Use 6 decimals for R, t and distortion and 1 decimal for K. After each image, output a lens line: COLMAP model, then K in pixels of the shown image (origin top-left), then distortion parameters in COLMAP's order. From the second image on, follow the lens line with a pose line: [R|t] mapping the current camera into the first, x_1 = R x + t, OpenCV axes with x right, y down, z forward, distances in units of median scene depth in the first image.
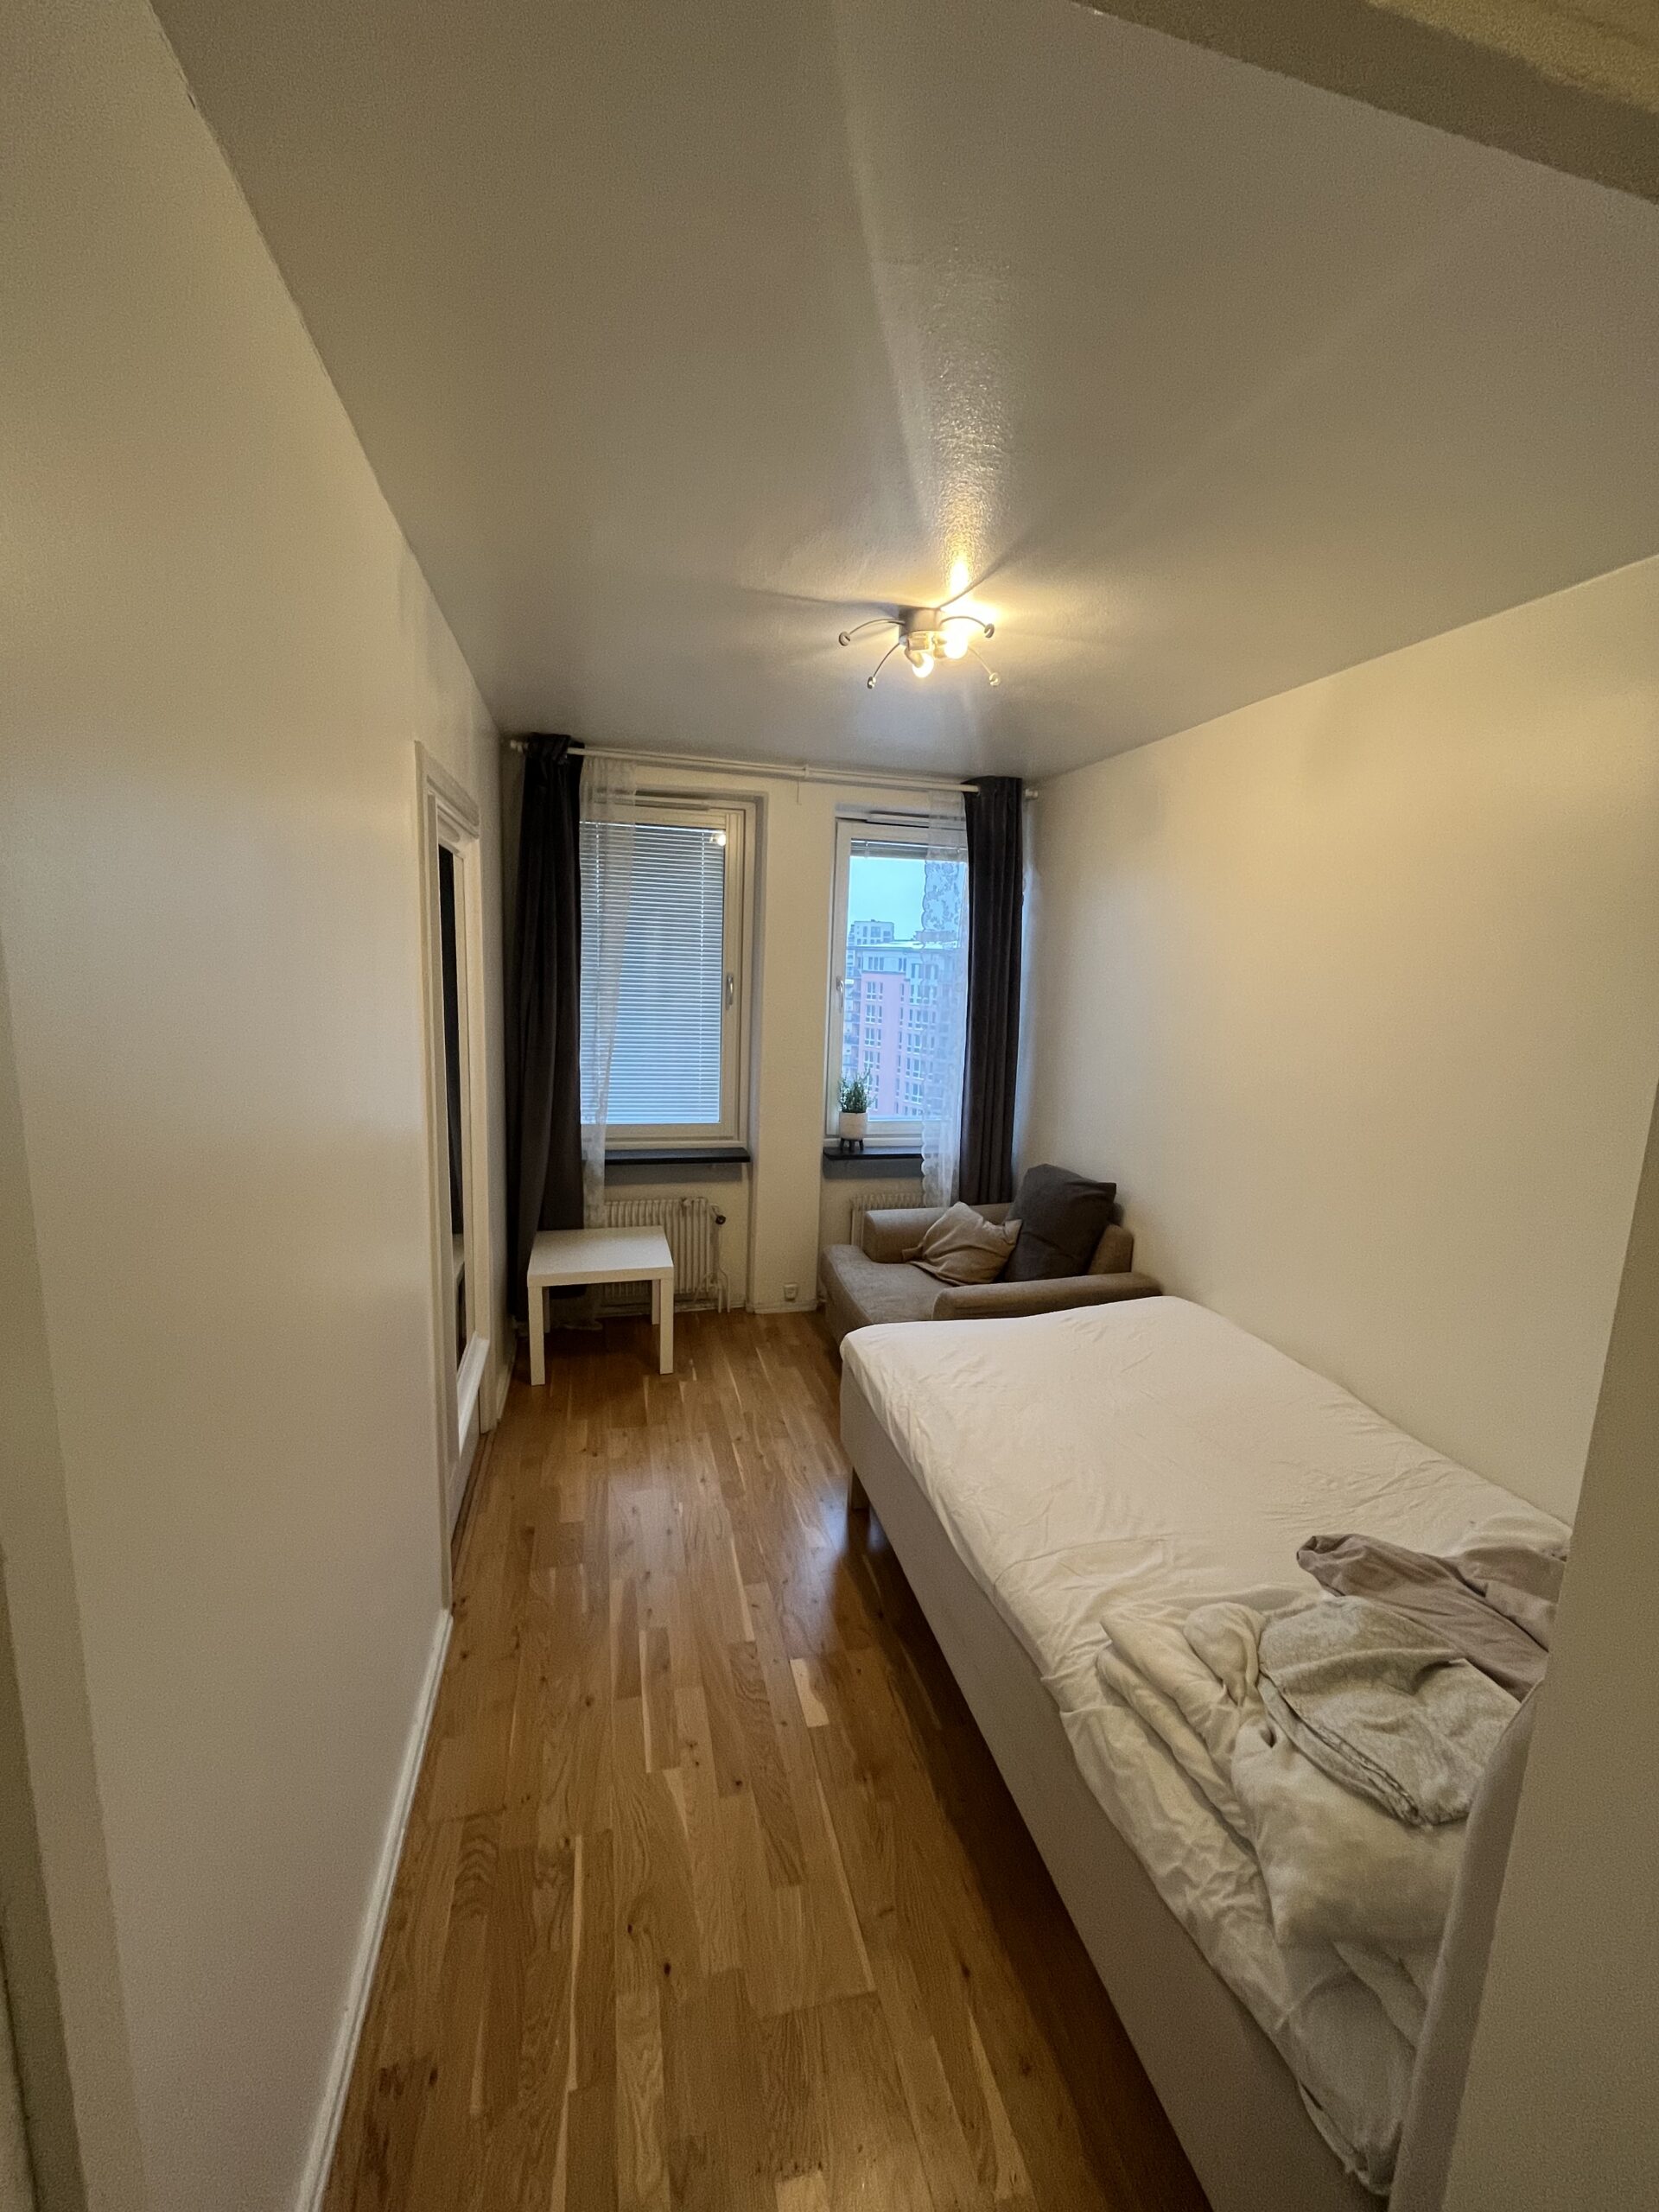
lens RADIAL K [[885.2, 0, 829.5], [0, 885.2, 1106.0], [0, 0, 1]] dist [0.000024, -0.000122]
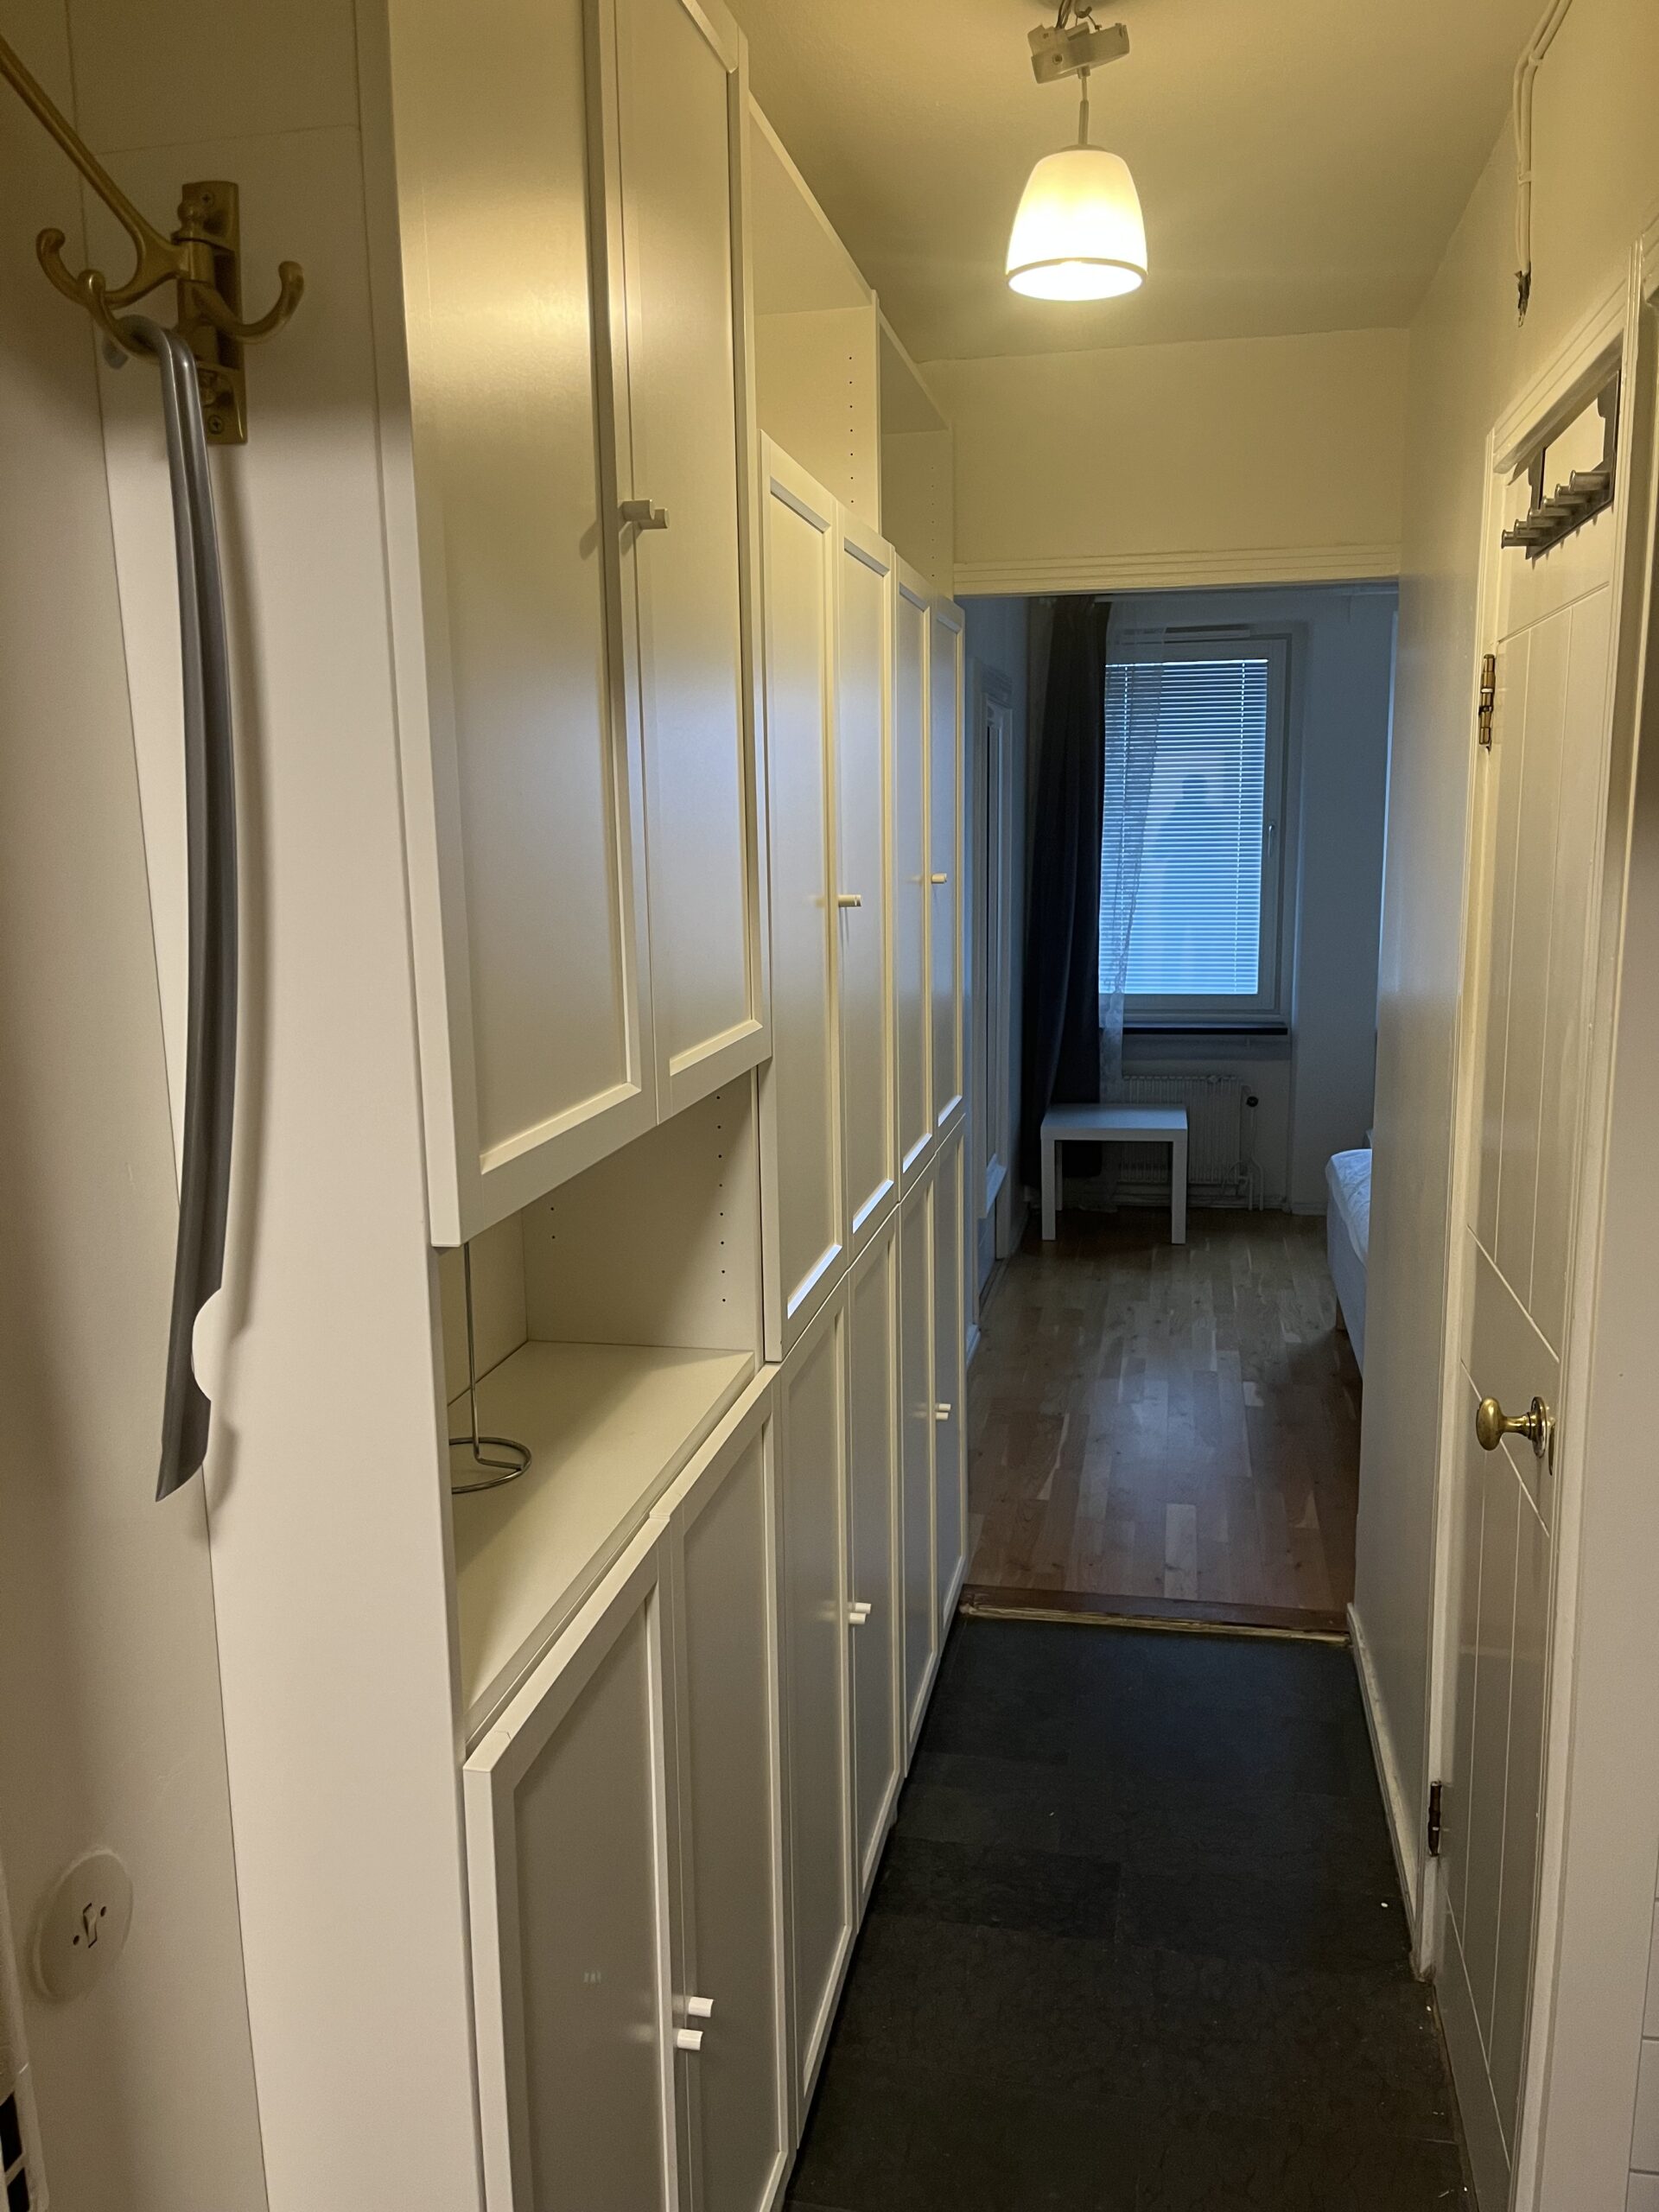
lens RADIAL K [[1663.2, 0, 829.5], [0, 1663.2, 1106.0], [0, 0, 1]] dist [0.126644, 0.000133]
pose [[0.897312, 0.023700, -0.440759, 0.250029], [-0.022513, 0.999715, 0.007921, 0.137146], [0.440822, 0.002815, 0.897590, -0.725991]]
